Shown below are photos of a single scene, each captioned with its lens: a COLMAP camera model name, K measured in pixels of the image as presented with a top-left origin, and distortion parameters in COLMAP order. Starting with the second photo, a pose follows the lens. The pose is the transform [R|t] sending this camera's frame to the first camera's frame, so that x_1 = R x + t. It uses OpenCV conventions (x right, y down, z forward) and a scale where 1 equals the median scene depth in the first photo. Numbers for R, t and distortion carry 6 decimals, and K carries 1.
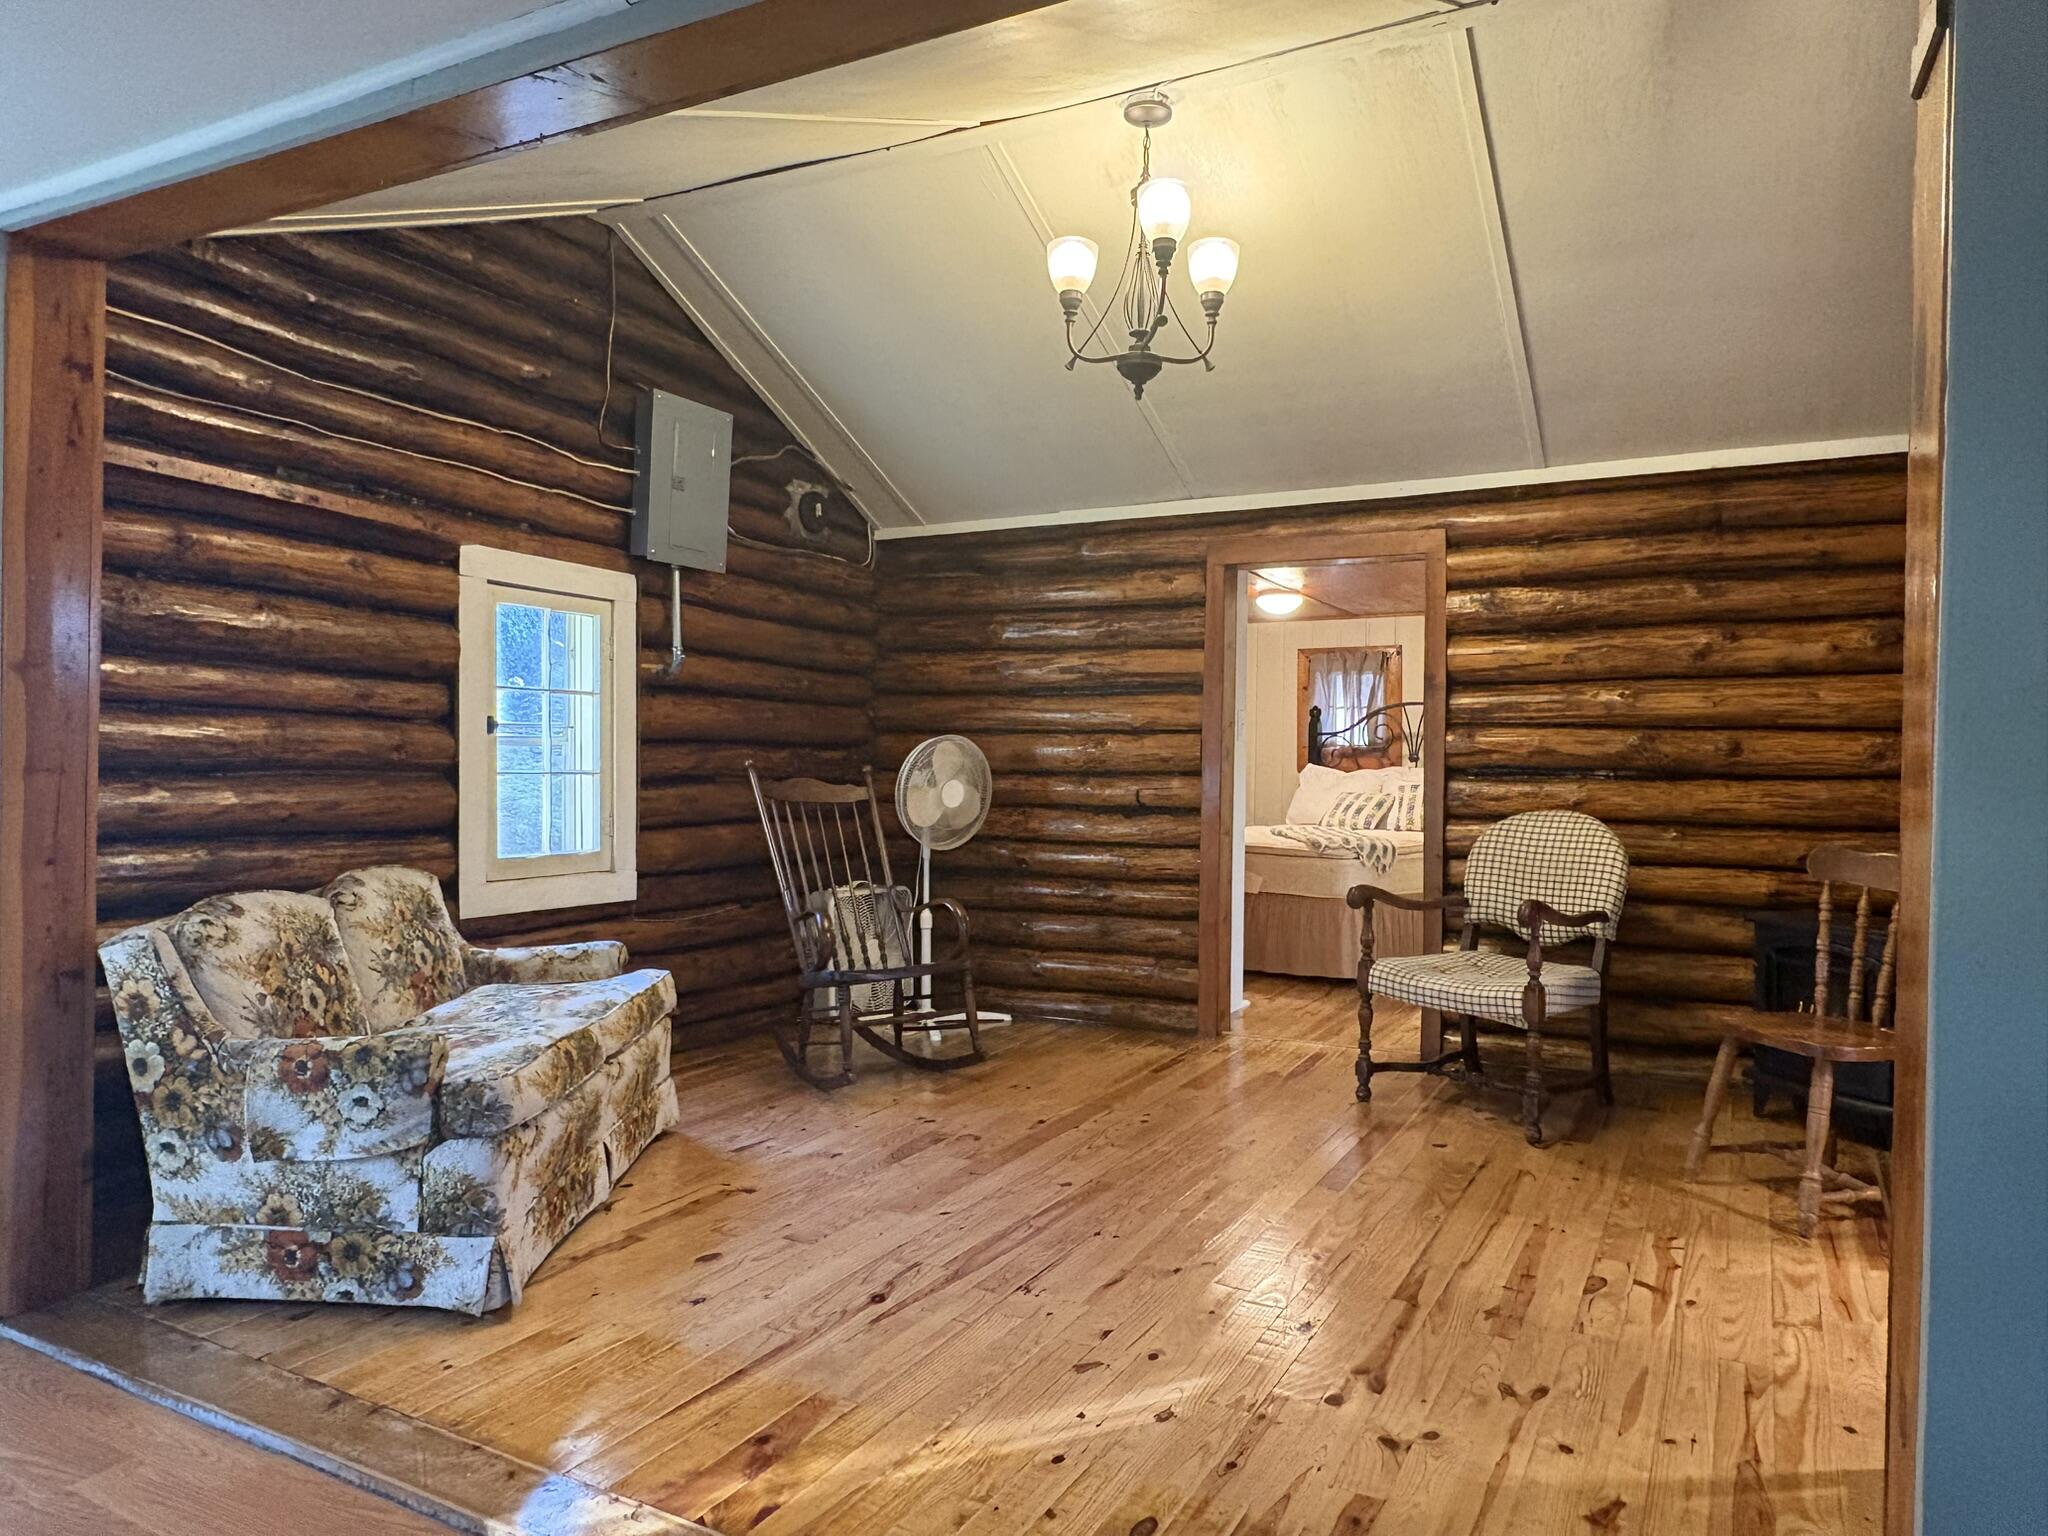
lens RADIAL K [[1355.6, 0, 1028.4], [0, 1355.6, 775.5], [0, 0, 1]] dist [-0.004468, -0.001077]
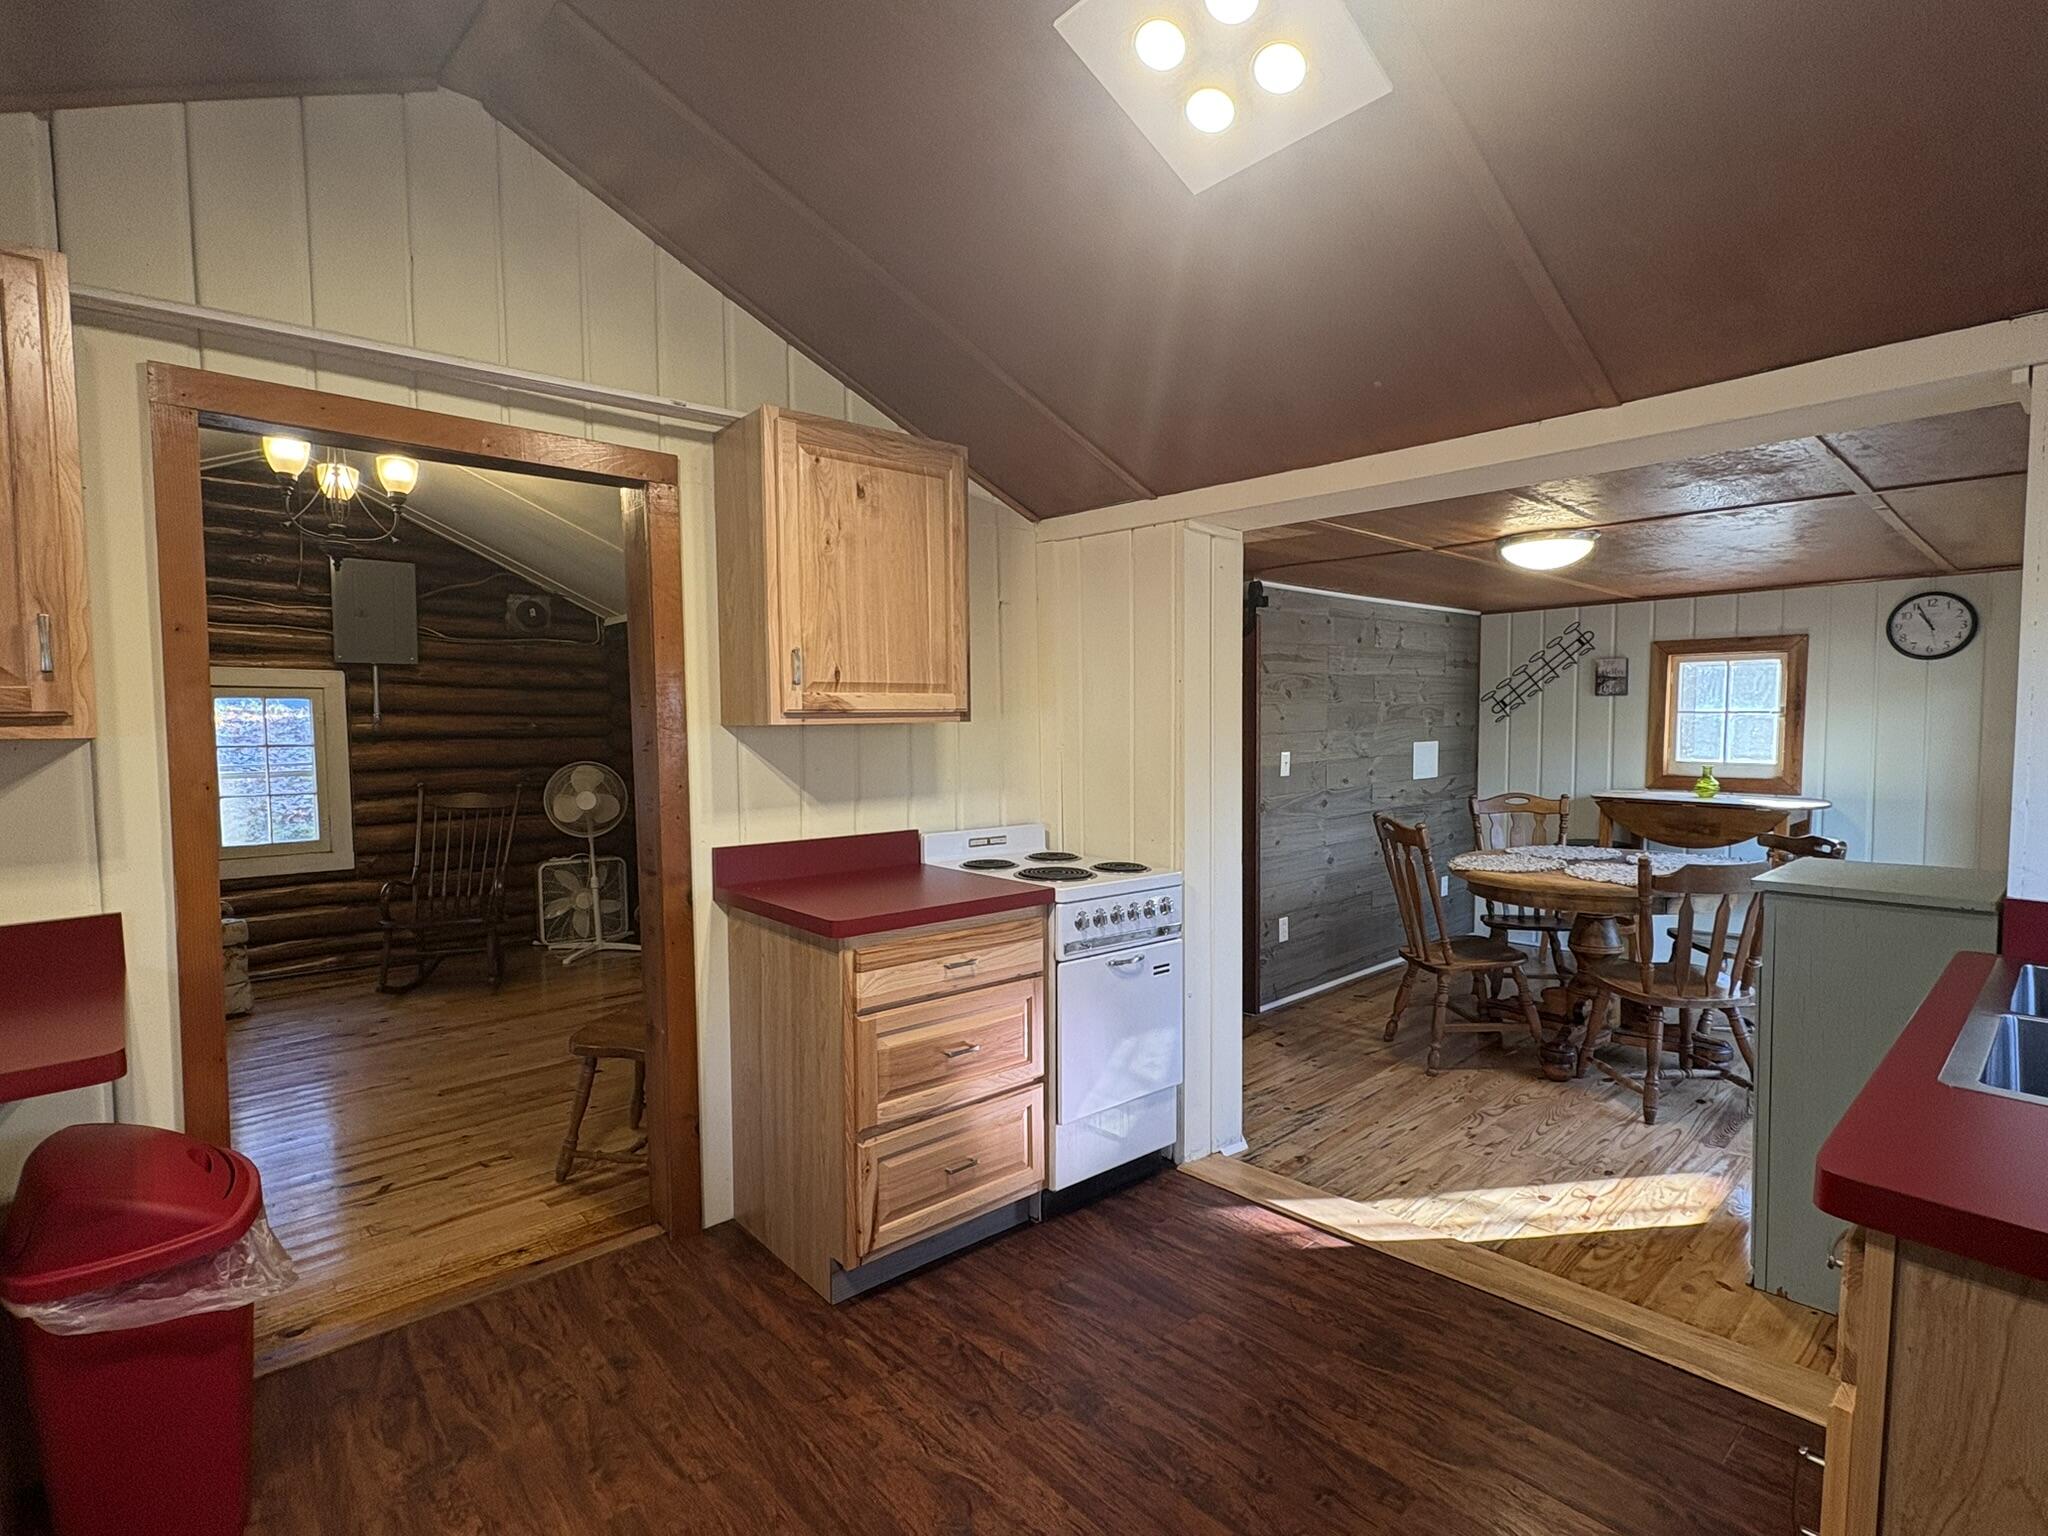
lens RADIAL K [[1005.2, 0, 1020.5], [0, 1005.2, 765.2], [0, 0, 1]] dist [-0.002765, -0.000116]
pose [[0.940002, 0.004119, -0.341144, 0.880992], [0.006856, 0.999497, 0.030958, -0.064901], [0.341100, -0.031439, 0.939501, 0.136681]]
